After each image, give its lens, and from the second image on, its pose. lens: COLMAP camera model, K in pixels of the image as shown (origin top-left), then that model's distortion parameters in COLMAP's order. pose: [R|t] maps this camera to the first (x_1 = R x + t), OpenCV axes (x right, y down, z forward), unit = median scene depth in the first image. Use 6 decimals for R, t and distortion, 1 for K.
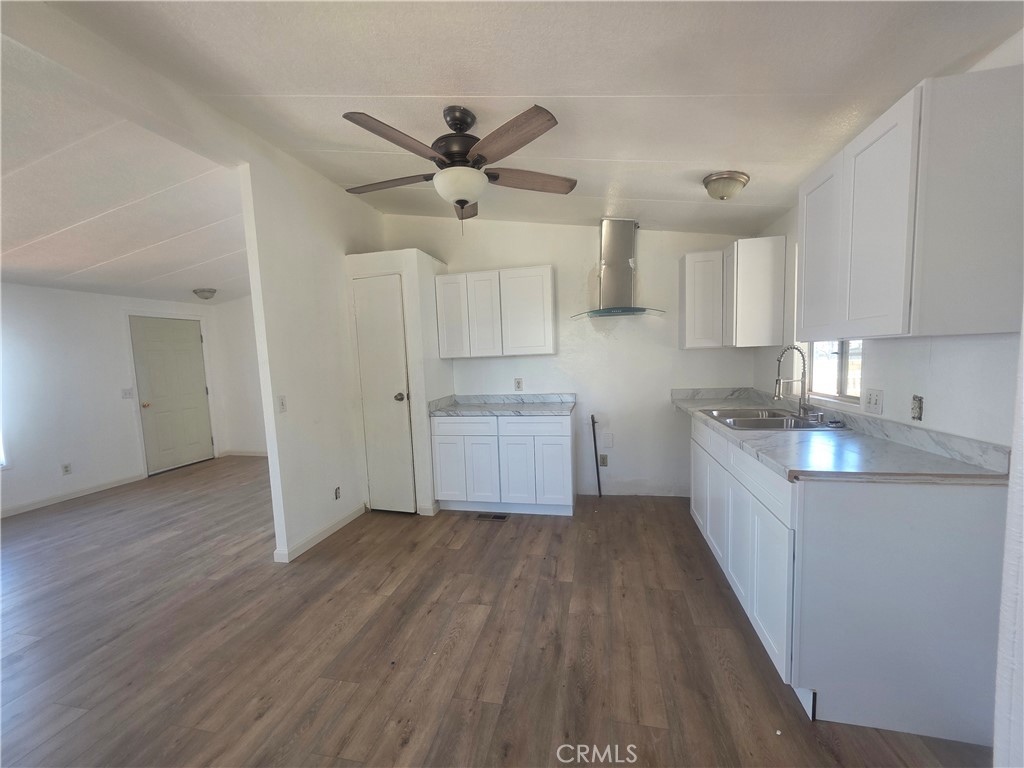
lens RADIAL K [[410.2, 0, 511.4], [0, 410.2, 392.2], [0, 0, 1]] dist [0.003492, -0.000981]
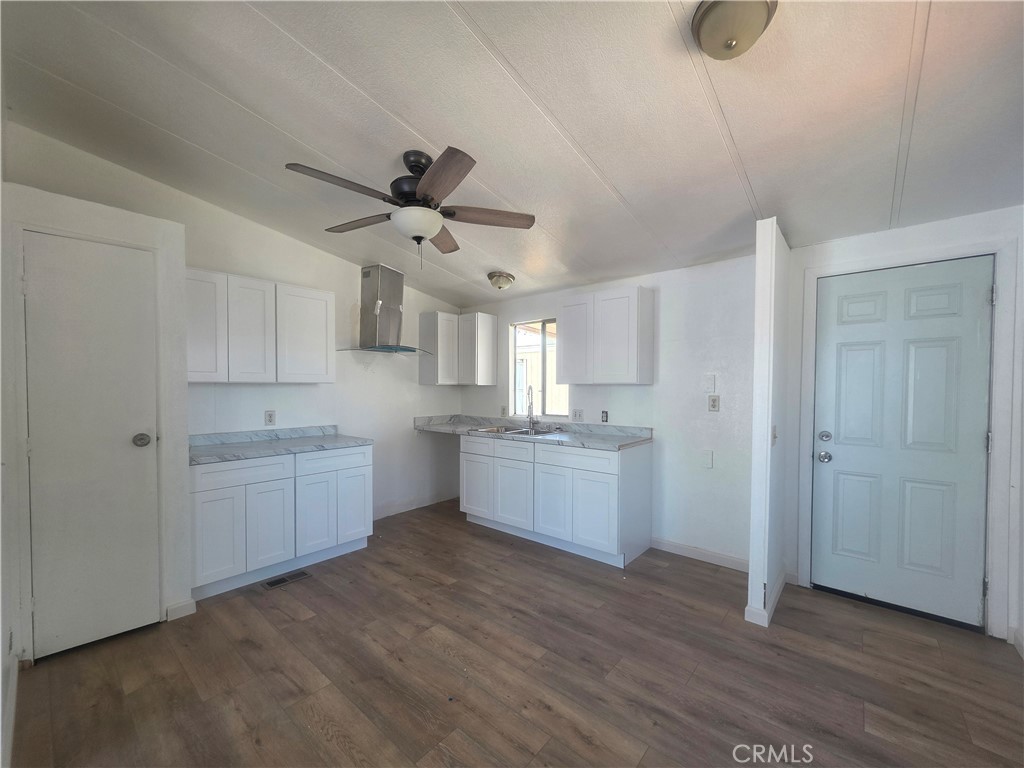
lens RADIAL K [[410.2, 0, 512.1], [0, 410.2, 391.7], [0, 0, 1]] dist [0.003492, -0.000981]
pose [[0.467648, 0.029428, 0.883425, -0.781449], [0.053395, 0.996680, -0.061465, 0.009672], [-0.882301, 0.075914, 0.464524, 0.271217]]
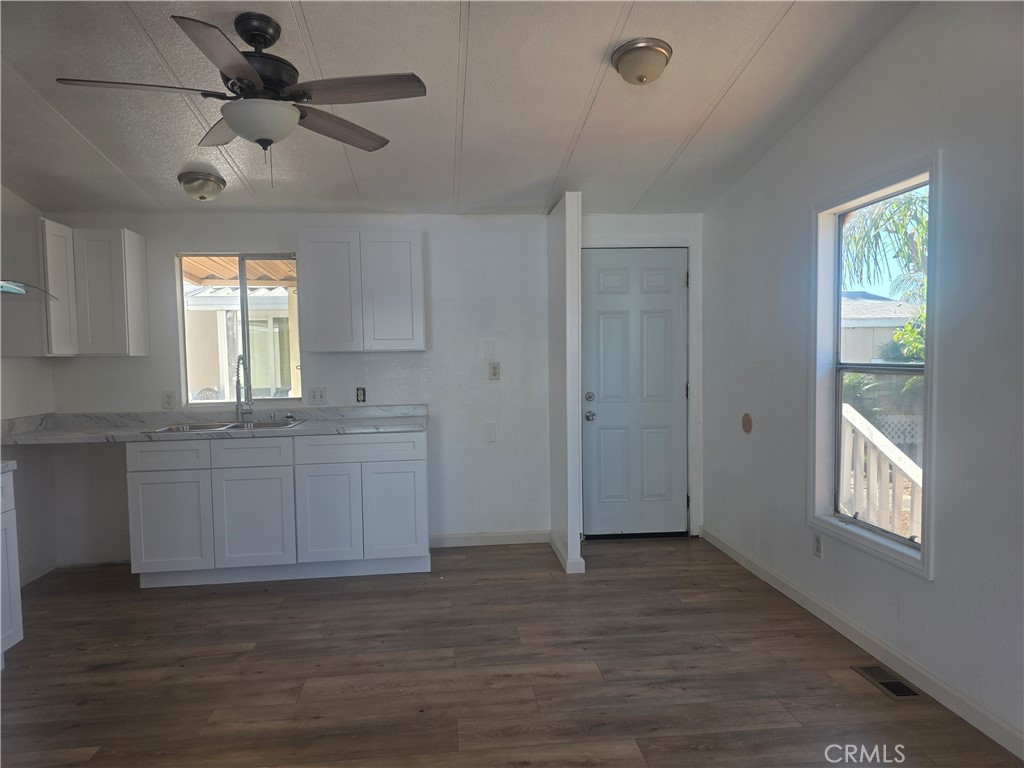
lens RADIAL K [[693.4, 0, 513.2], [0, 693.4, 385.1], [0, 0, 1]] dist [0.029419, -0.014020]
pose [[-0.319401, 0.004018, 0.947611, -1.216326], [0.108972, 0.993513, 0.032518, -0.015749], [-0.941333, 0.113650, -0.317767, 0.863432]]
